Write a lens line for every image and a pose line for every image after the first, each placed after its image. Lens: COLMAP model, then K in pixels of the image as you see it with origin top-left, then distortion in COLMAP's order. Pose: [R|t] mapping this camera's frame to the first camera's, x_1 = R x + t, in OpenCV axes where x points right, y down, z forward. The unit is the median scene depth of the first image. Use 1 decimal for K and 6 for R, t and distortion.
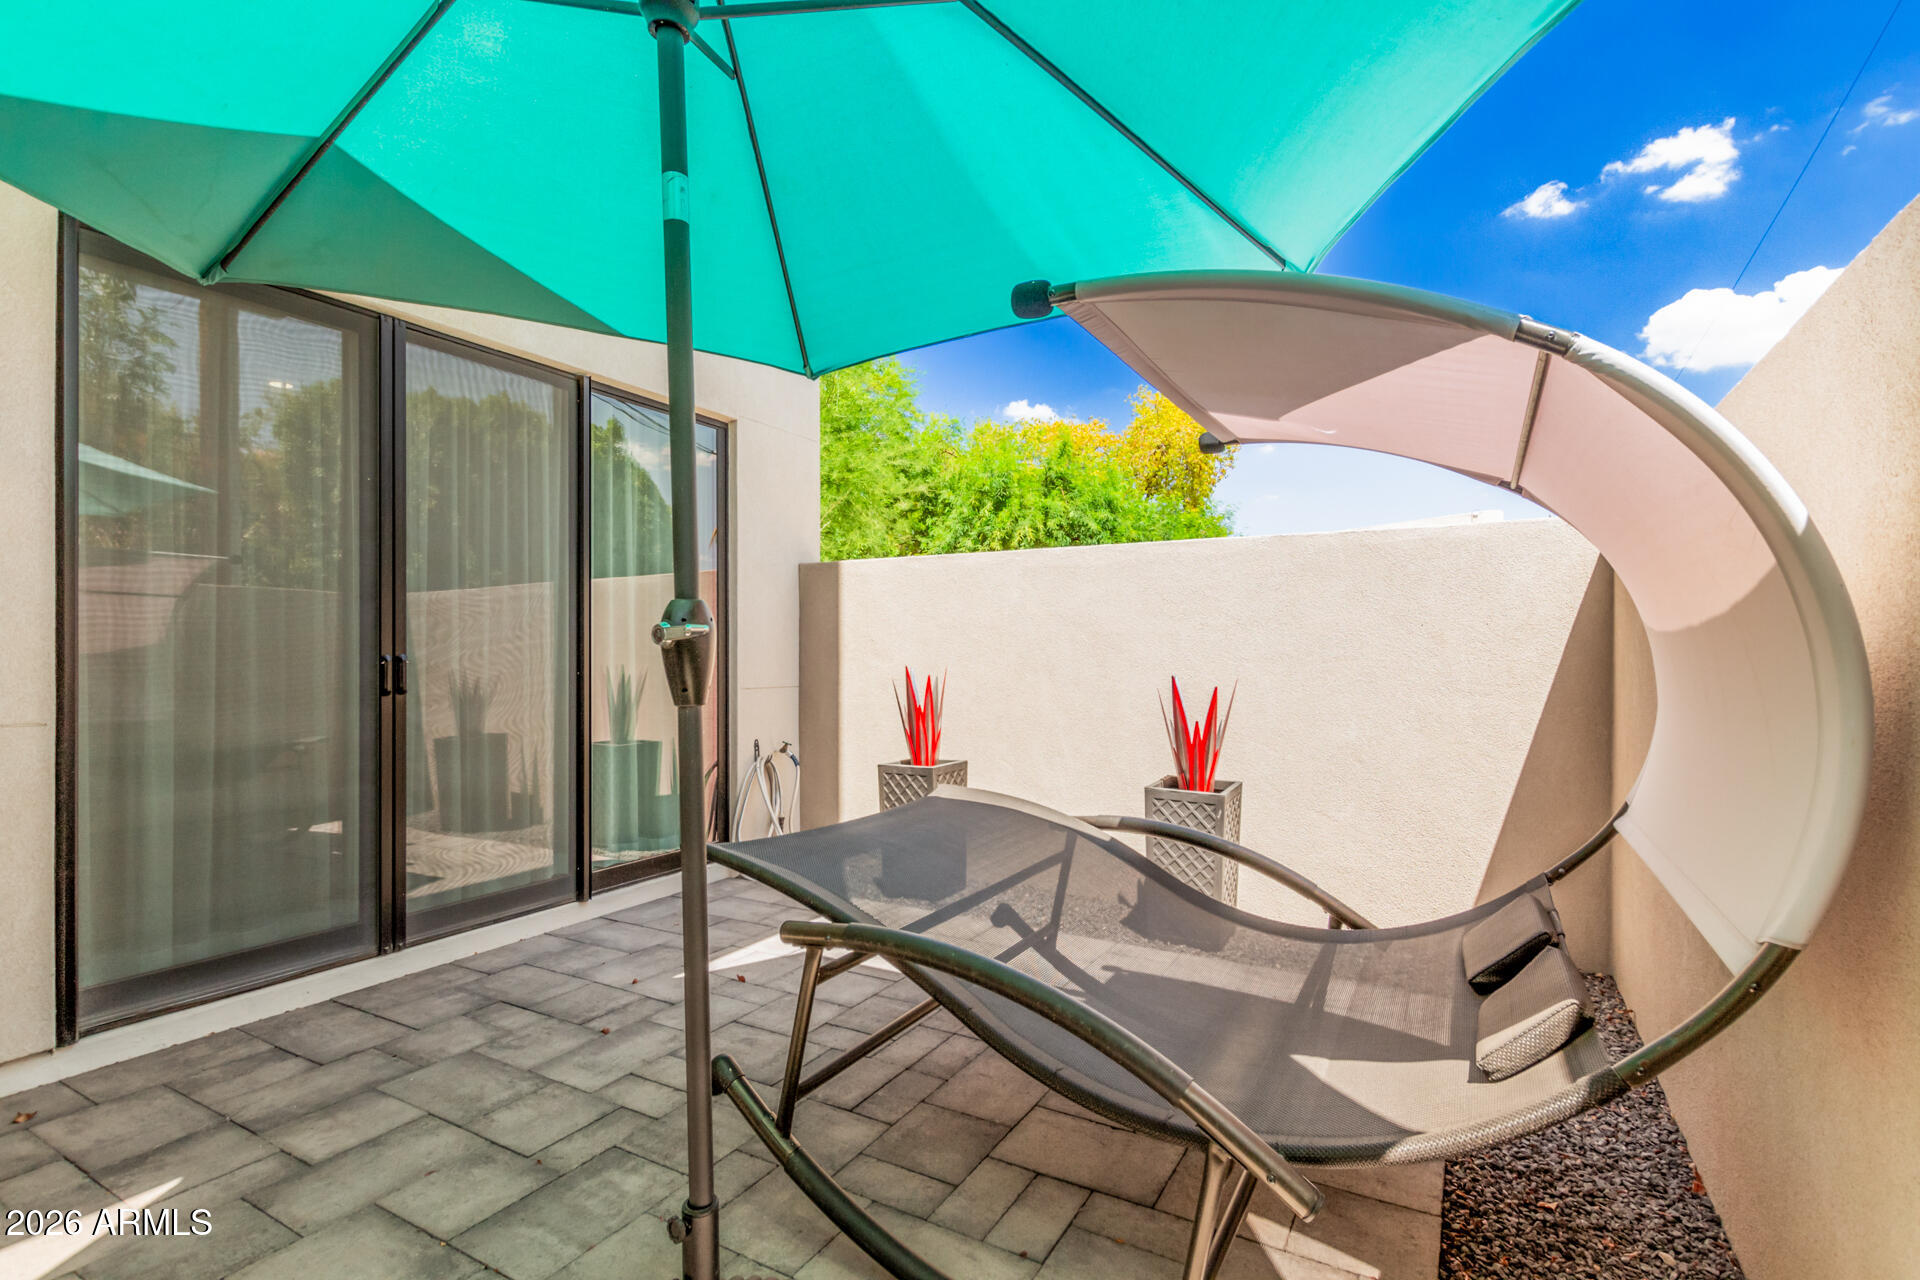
lens RADIAL K [[888.6, 0, 958.8], [0, 888.6, 654.1], [0, 0, 1]] dist [0.005466, -0.000195]
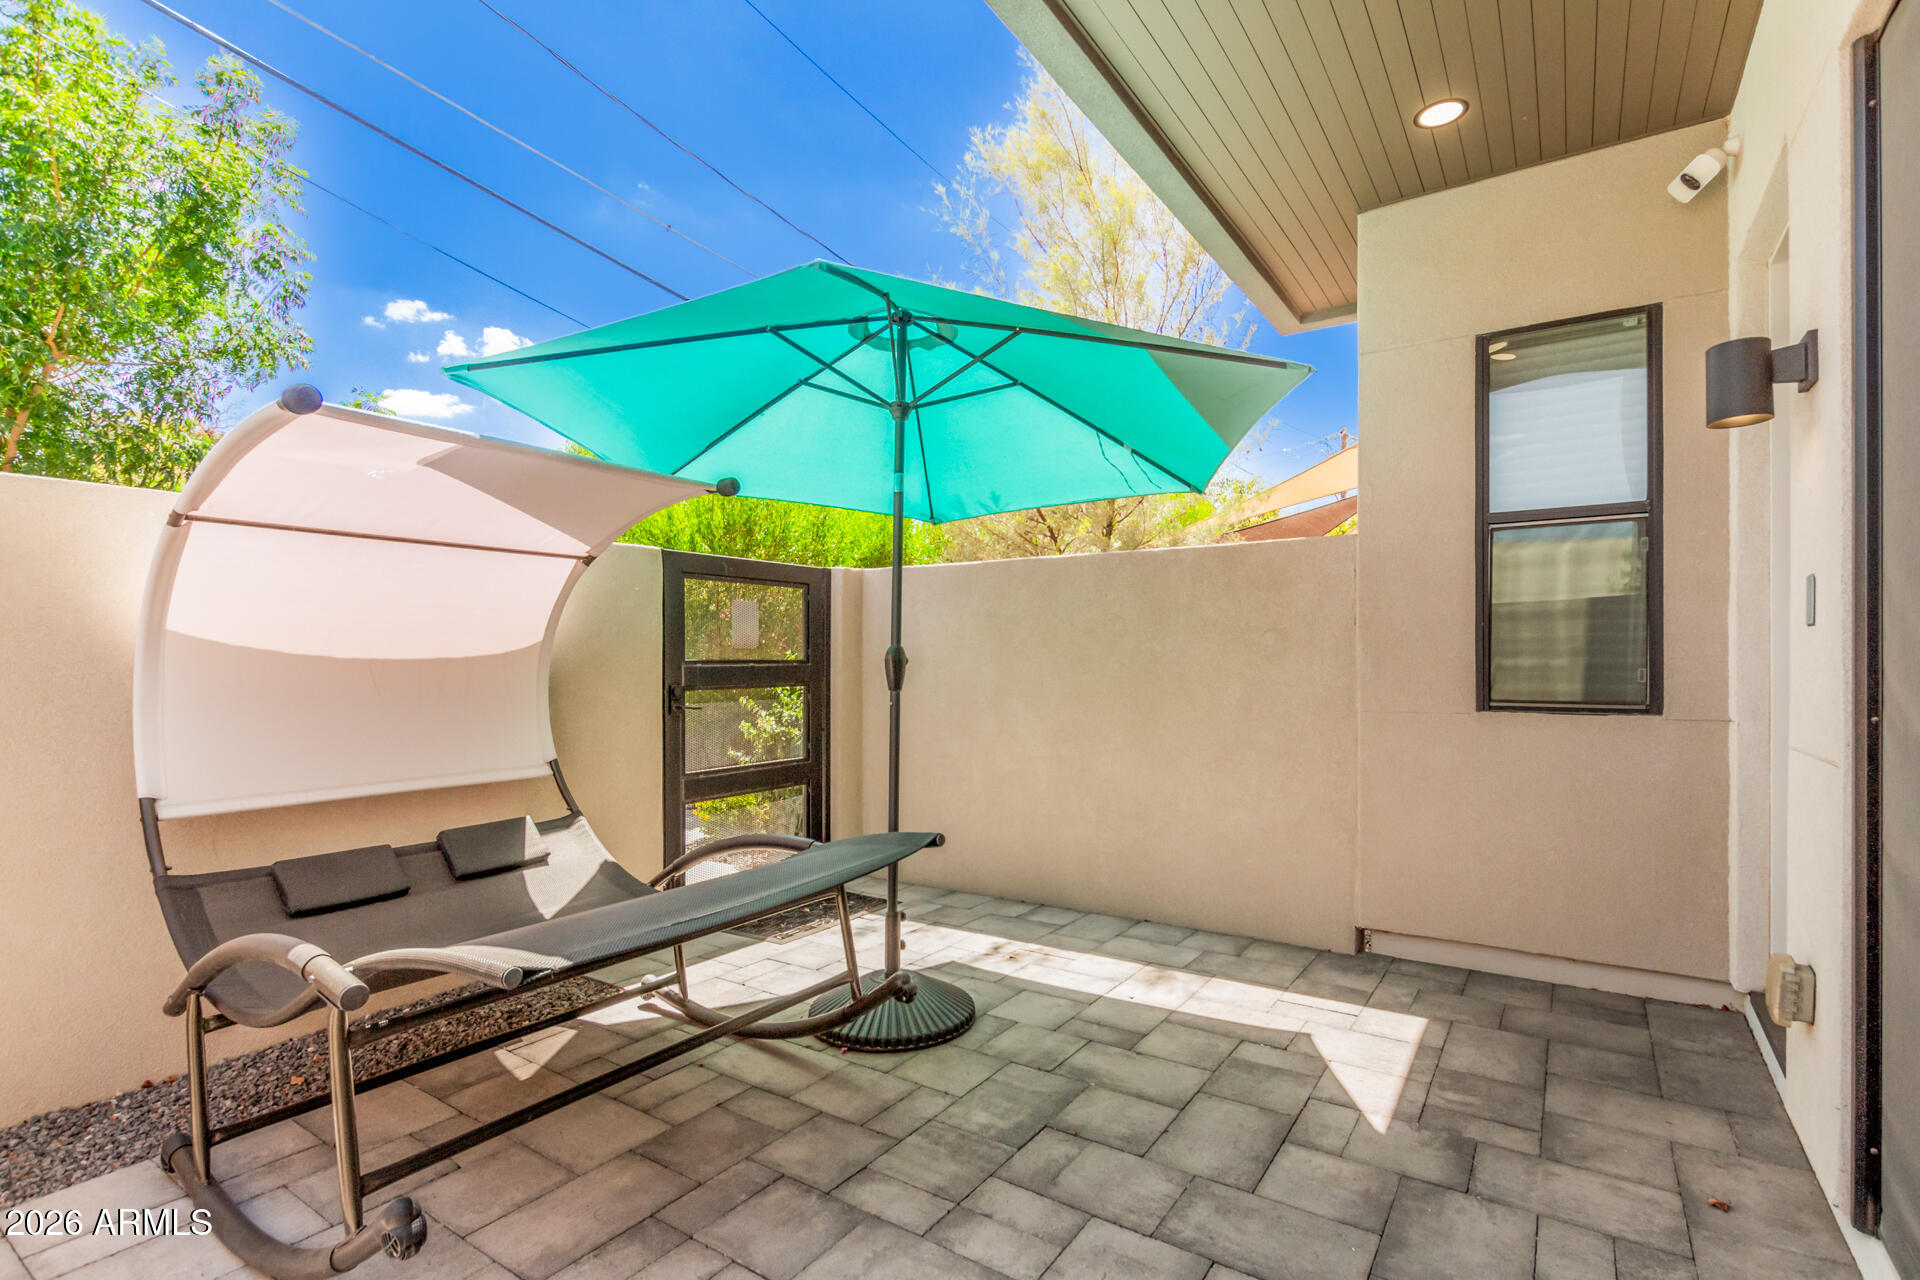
lens RADIAL K [[888.6, 0, 965.6], [0, 888.6, 644.8], [0, 0, 1]] dist [0.005466, -0.000195]
pose [[-0.997399, 0.006510, 0.071785, -0.301985], [0.005533, 0.999889, -0.013800, -0.013996], [-0.071867, -0.013367, -0.997325, 1.527270]]
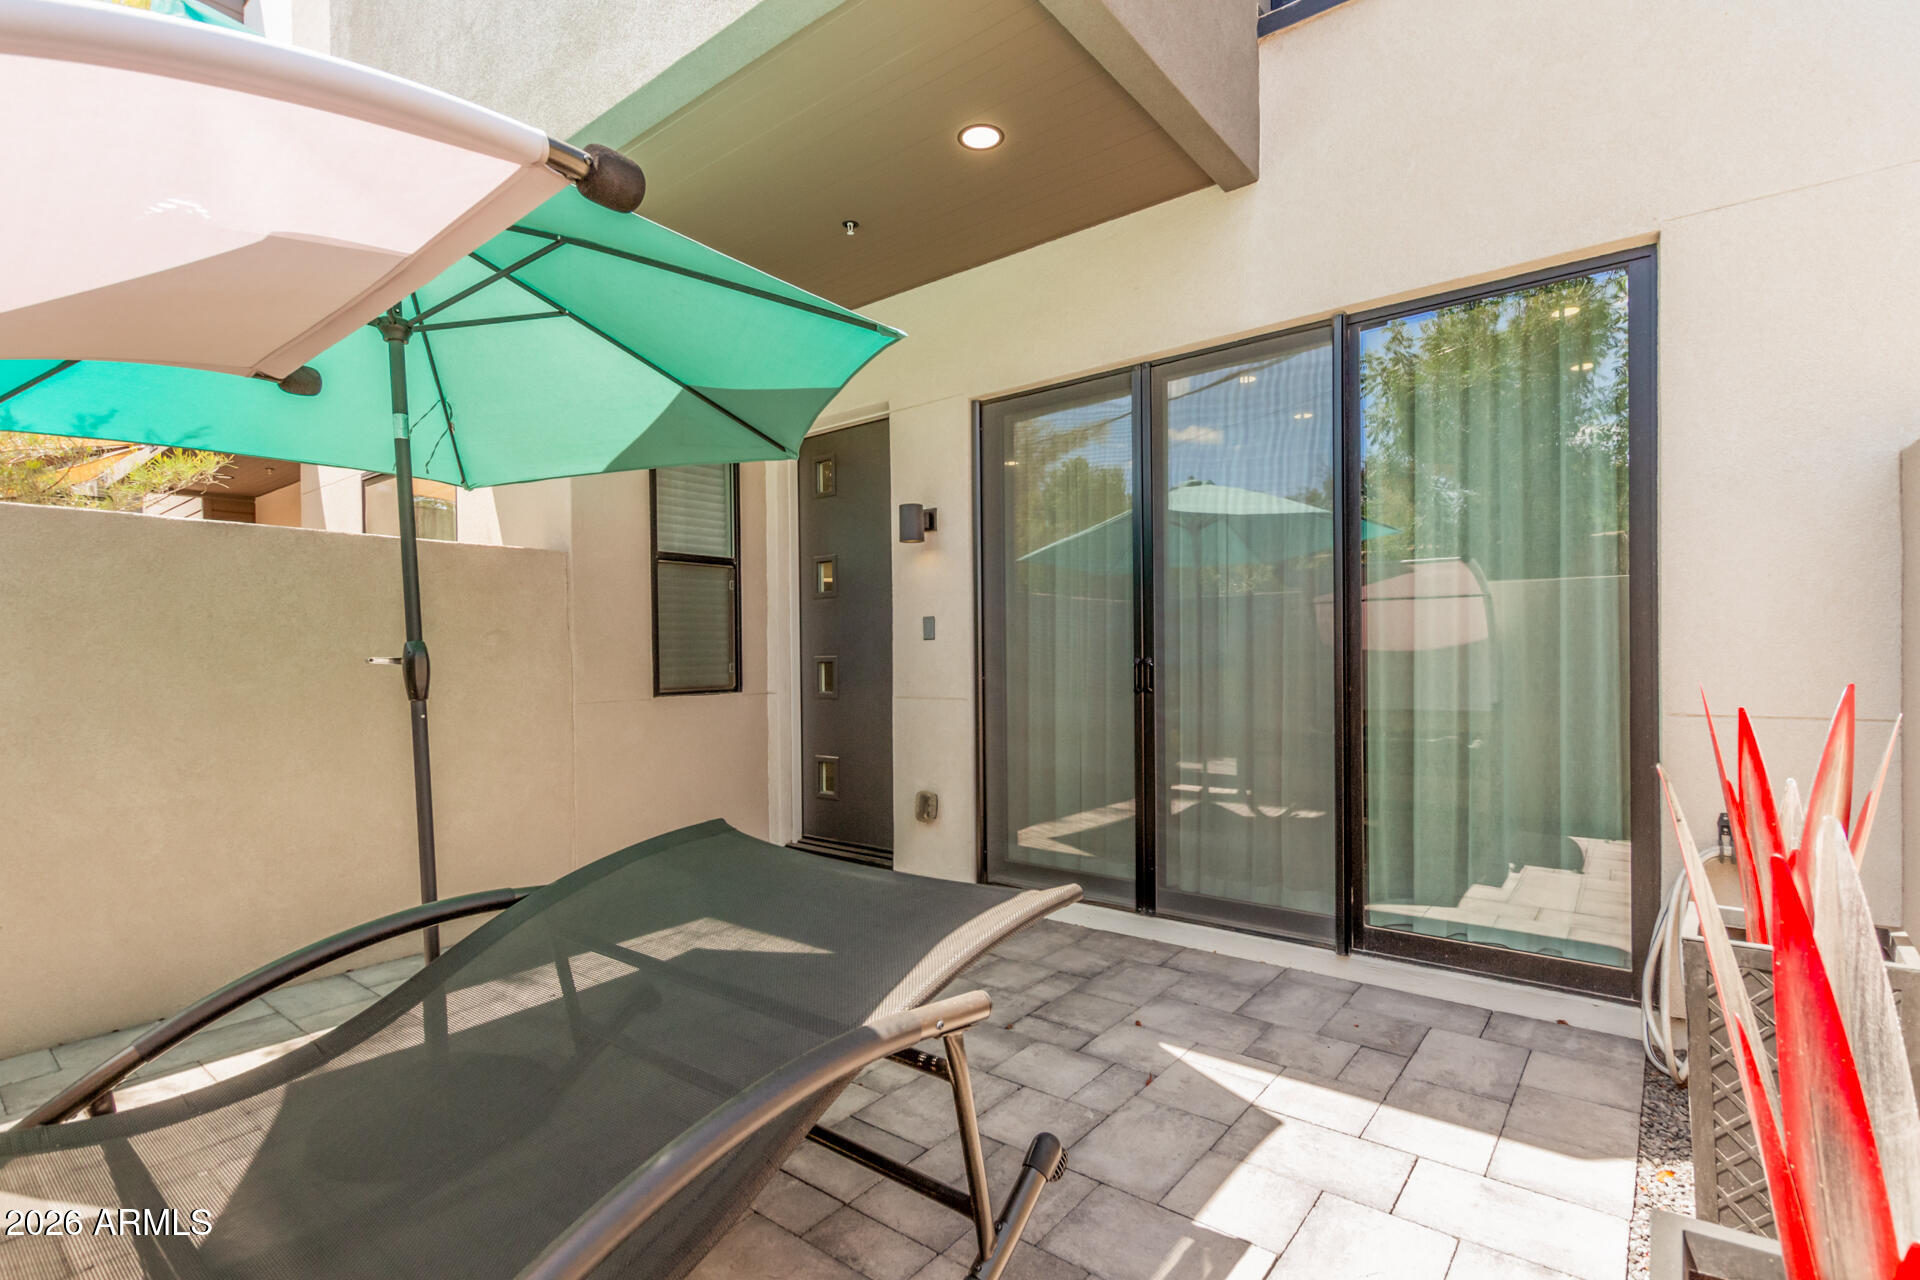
lens RADIAL K [[888.6, 0, 966.9], [0, 888.6, 651.1], [0, 0, 1]] dist [0.005466, -0.000195]
pose [[-0.149626, -0.004494, -0.988733, 0.603272], [0.016495, 0.999839, -0.007041, -0.000377], [0.988605, -0.017363, -0.149527, 1.080283]]
